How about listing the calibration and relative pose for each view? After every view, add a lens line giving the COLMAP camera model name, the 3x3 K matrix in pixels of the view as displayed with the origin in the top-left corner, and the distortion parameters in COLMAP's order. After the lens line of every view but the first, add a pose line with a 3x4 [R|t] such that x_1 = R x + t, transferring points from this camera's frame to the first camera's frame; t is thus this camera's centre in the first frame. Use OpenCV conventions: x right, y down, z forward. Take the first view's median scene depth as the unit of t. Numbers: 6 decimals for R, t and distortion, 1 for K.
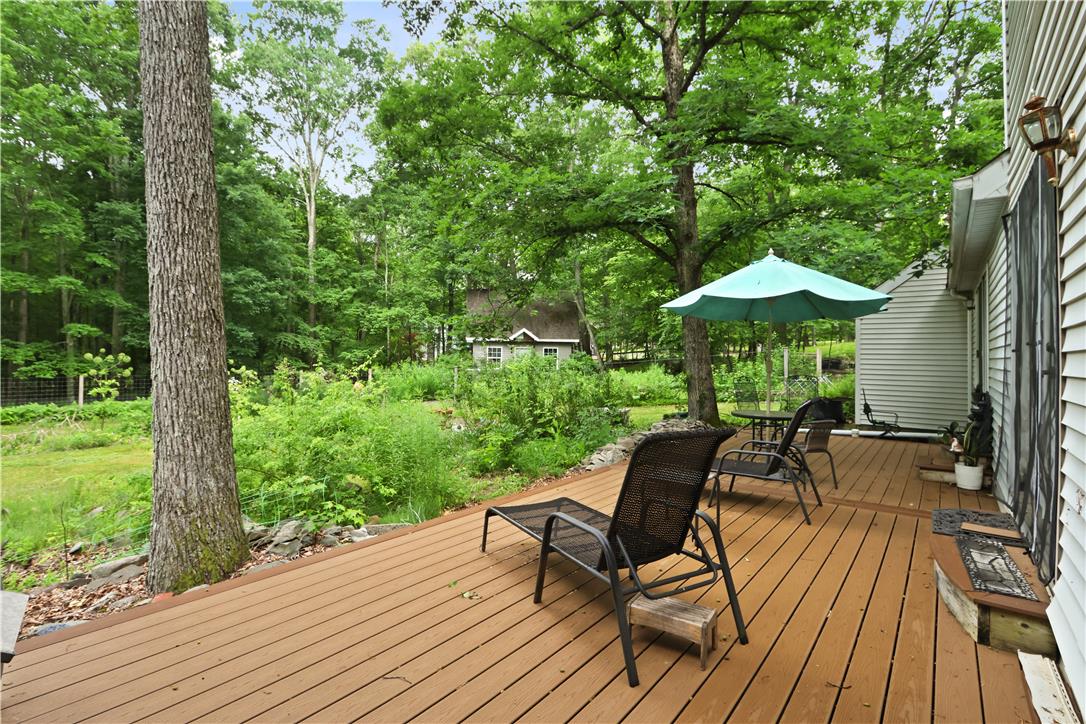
lens RADIAL K [[509.9, 0, 548.9], [0, 509.9, 356.9], [0, 0, 1]] dist [-0.004281, 0.000295]
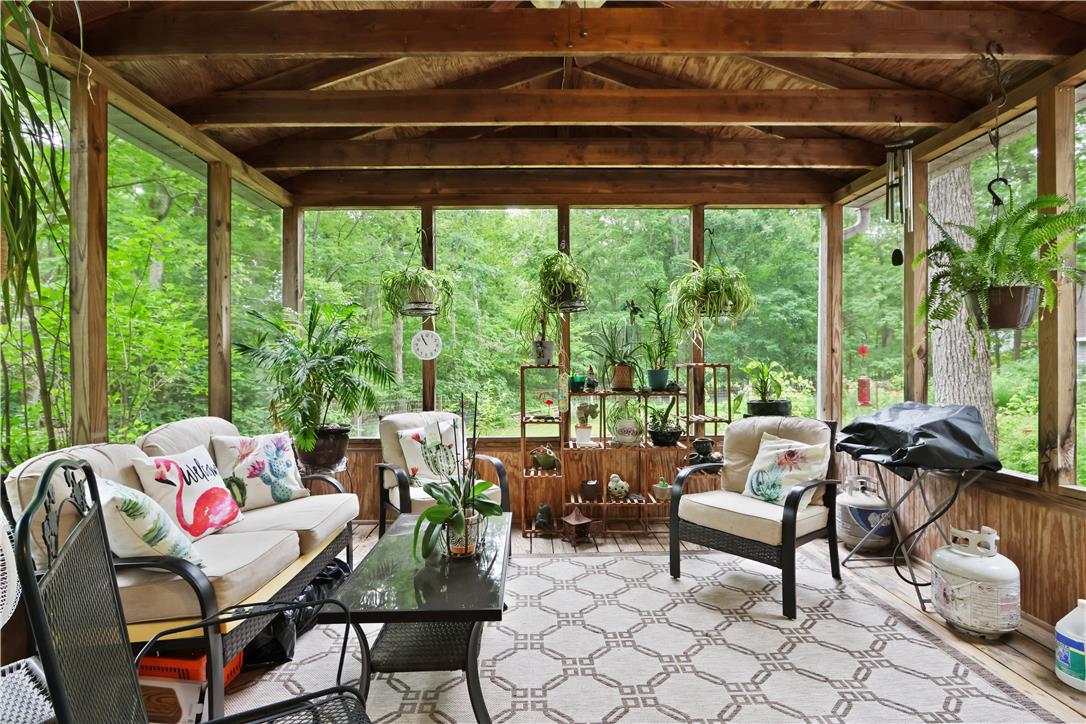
lens RADIAL K [[509.9, 0, 543.9], [0, 509.9, 365.0], [0, 0, 1]] dist [-0.004281, 0.000295]
pose [[0.645187, -0.012977, -0.763915, -0.397719], [0.019295, 0.999814, -0.000687, -0.081184], [0.763781, -0.014297, 0.645317, -0.792350]]
